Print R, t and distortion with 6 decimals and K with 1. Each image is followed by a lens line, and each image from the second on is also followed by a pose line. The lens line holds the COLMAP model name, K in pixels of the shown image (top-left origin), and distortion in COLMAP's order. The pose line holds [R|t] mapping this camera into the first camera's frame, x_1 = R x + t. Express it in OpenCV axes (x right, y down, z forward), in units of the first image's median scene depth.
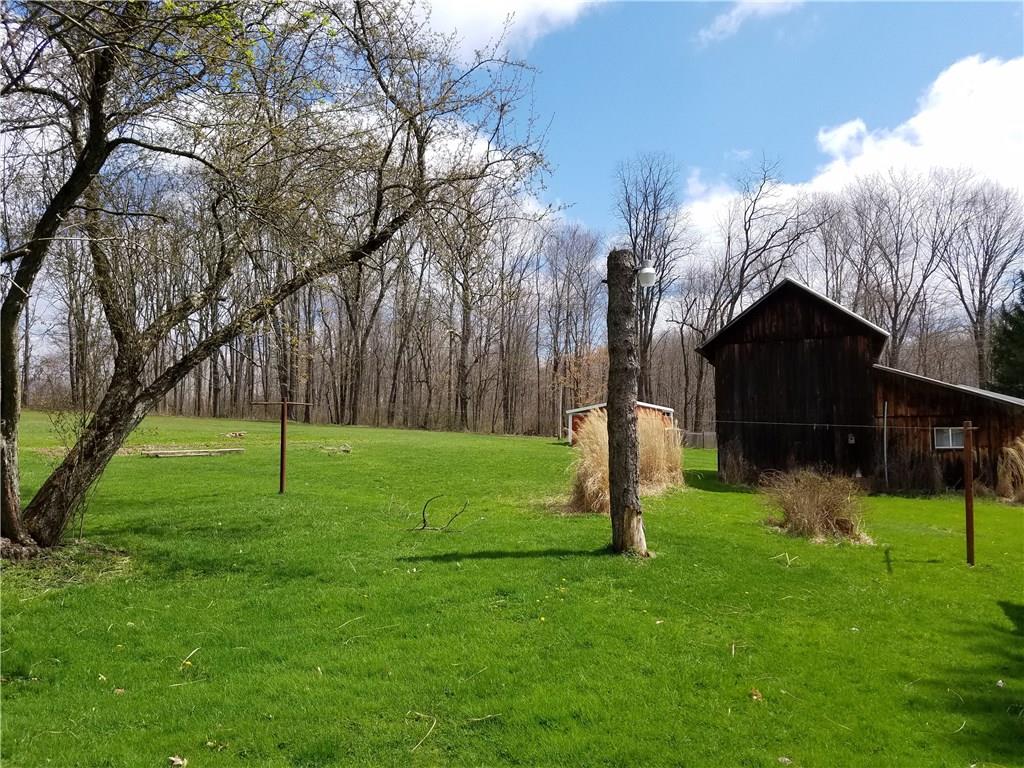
lens RADIAL K [[774.5, 0, 512.0], [0, 774.5, 384.0], [0, 0, 1]] dist [0.121744, -0.178907]
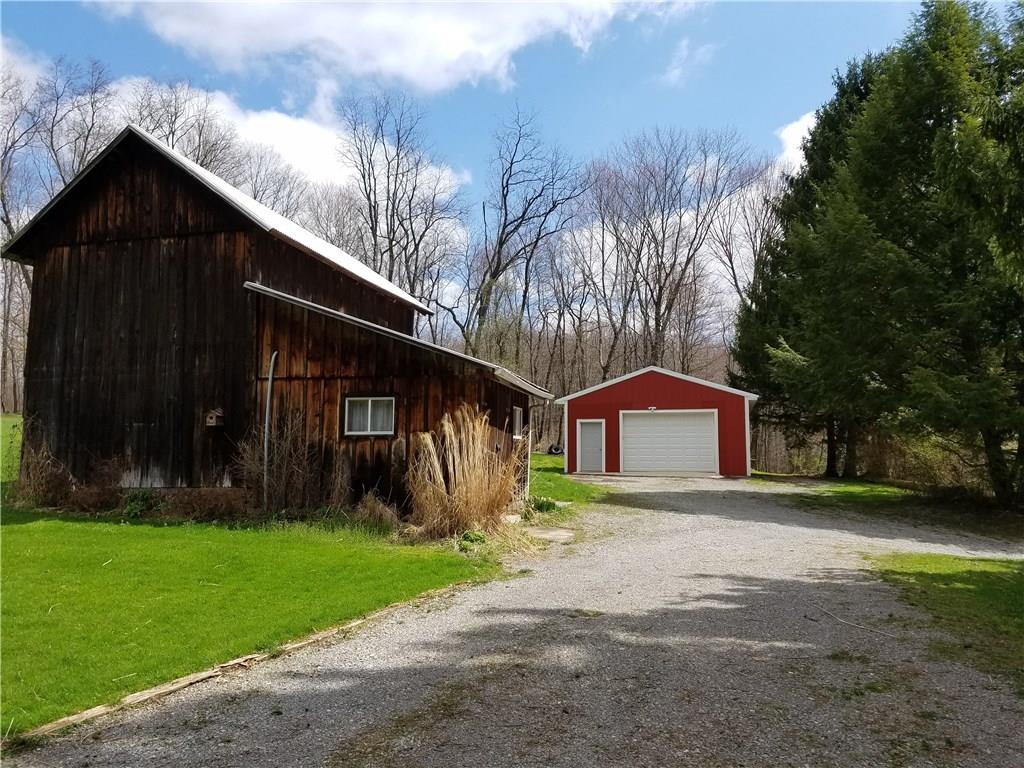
lens RADIAL K [[774.5, 0, 512.2], [0, 774.5, 394.2], [0, 0, 1]] dist [0.121744, -0.178907]
pose [[0.989170, 0.019918, 0.145413, 0.562078], [-0.021773, 0.999700, 0.011180, 0.043119], [-0.145147, -0.014225, 0.989308, 0.431638]]
